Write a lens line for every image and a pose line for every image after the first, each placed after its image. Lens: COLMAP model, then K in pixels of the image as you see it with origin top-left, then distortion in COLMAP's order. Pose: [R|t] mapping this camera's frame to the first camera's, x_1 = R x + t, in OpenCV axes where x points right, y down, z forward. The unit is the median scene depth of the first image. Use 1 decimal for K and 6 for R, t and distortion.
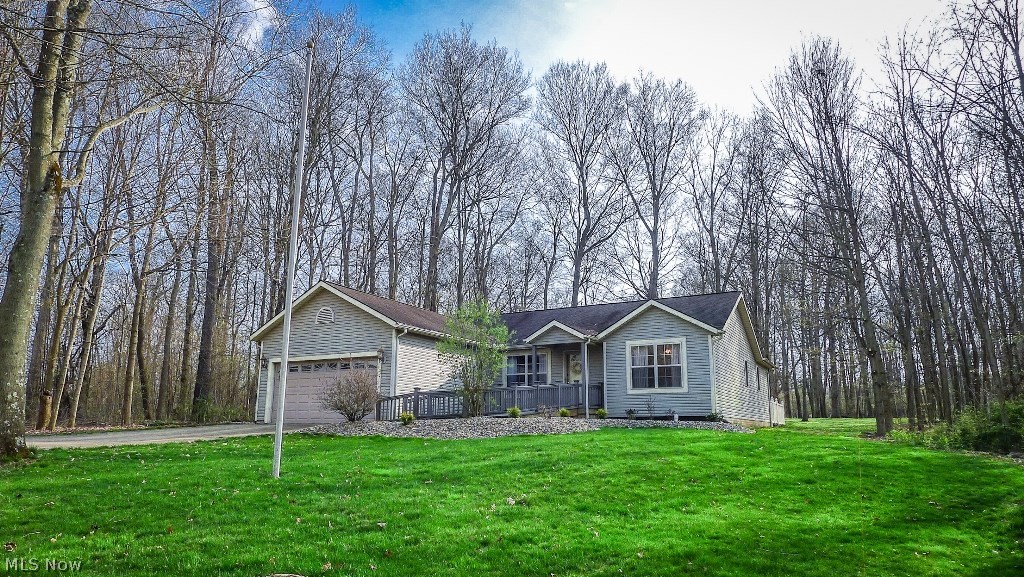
lens RADIAL K [[676.9, 0, 509.9], [0, 676.9, 293.2], [0, 0, 1]] dist [-0.044775, 0.000308]
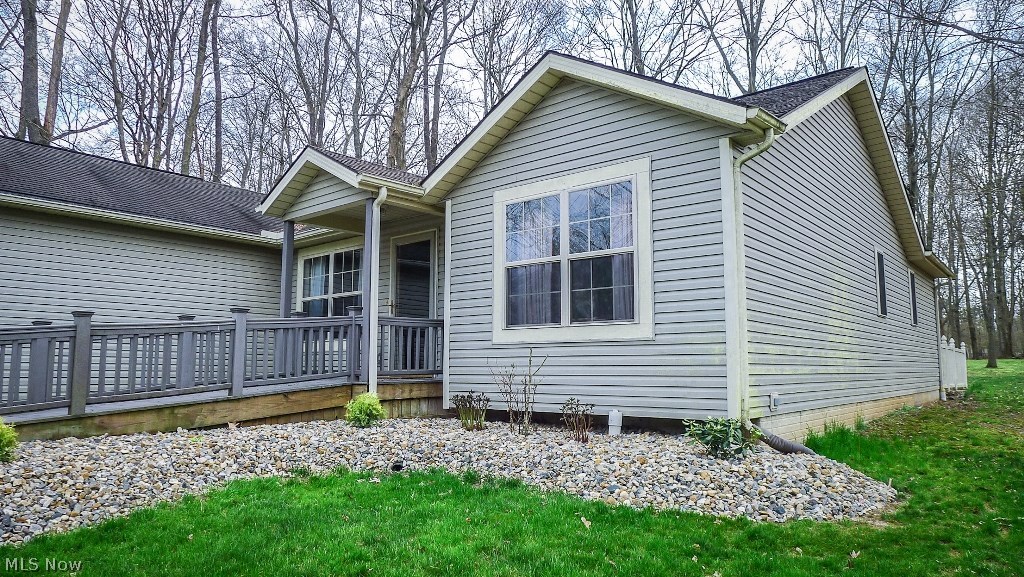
lens RADIAL K [[676.9, 0, 516.2], [0, 676.9, 284.9], [0, 0, 1]] dist [-0.044775, 0.000308]
pose [[0.981341, -0.026929, -0.190378, 0.255292], [0.042117, 0.996204, 0.076185, 0.095375], [0.187604, -0.082782, 0.978750, 0.680514]]
